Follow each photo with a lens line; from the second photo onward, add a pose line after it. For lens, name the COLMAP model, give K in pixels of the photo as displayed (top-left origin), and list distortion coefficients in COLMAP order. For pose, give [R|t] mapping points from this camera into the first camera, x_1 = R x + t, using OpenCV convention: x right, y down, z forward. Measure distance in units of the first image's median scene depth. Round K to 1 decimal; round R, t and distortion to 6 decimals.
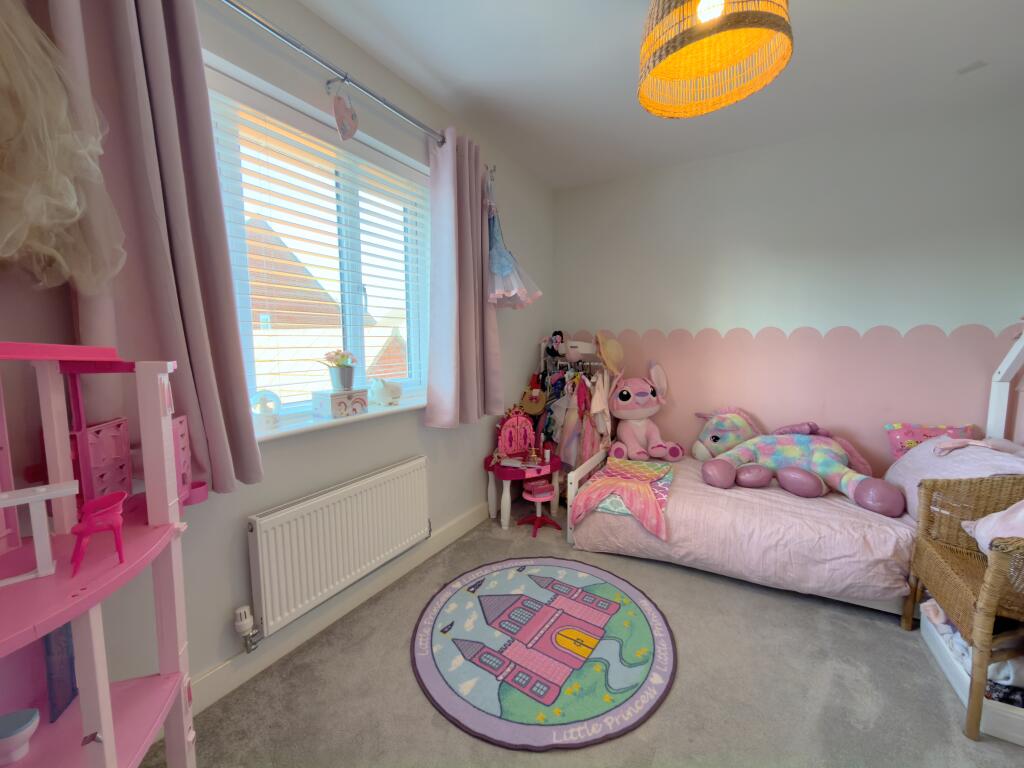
lens RADIAL K [[410.3, 0, 514.4], [0, 410.3, 378.9], [0, 0, 1]] dist [0.008348, 0.000122]
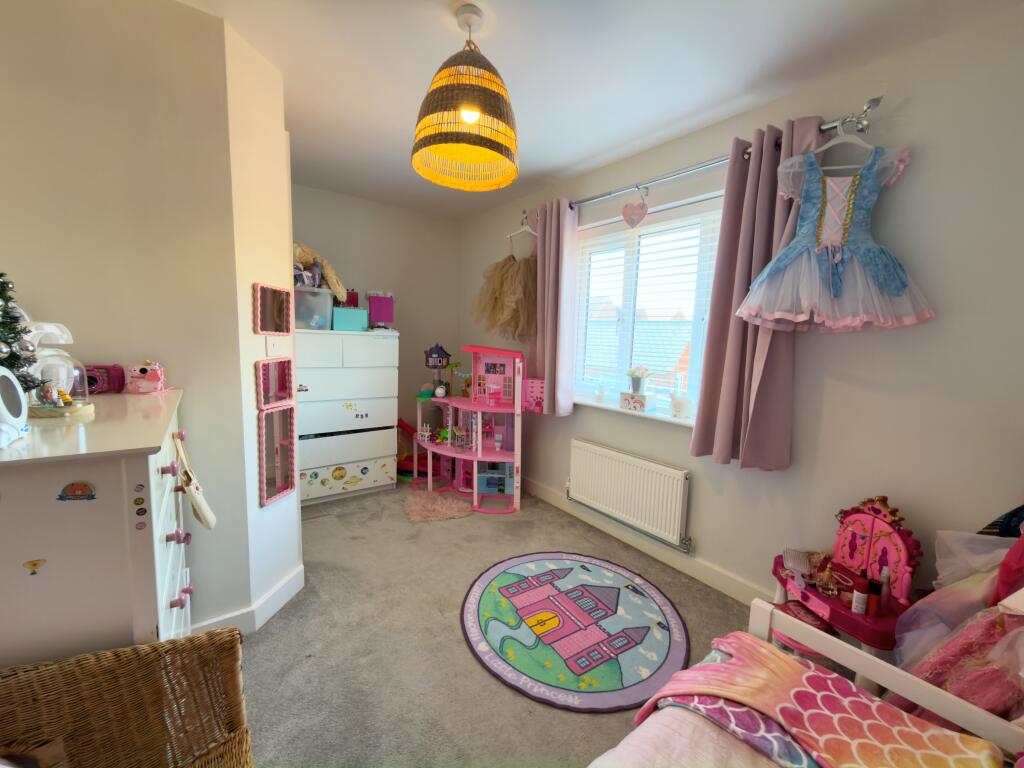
lens RADIAL K [[410.3, 0, 514.4], [0, 410.3, 378.9], [0, 0, 1]] dist [0.008348, 0.000122]
pose [[-0.383700, 0.092424, -0.918821, 0.941458], [-0.120286, 0.981500, 0.148961, -0.161017], [0.915590, 0.167678, -0.365484, 0.977990]]
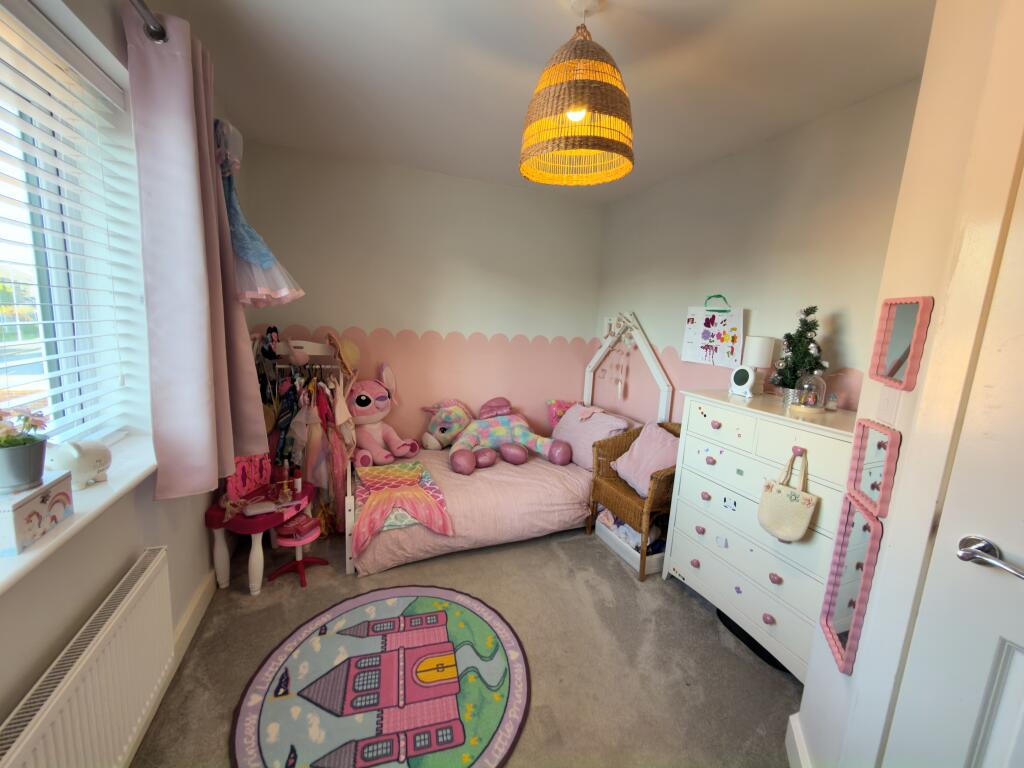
lens RADIAL K [[406.4, 0, 512.0], [0, 406.4, 384.0], [0, 0, 1]] dist [-0.002818, 0.000143]
pose [[0.631925, -0.082434, 0.770633, -0.348116], [0.019475, 0.995702, 0.090539, -0.109466], [-0.774785, -0.042206, 0.630815, 0.209657]]
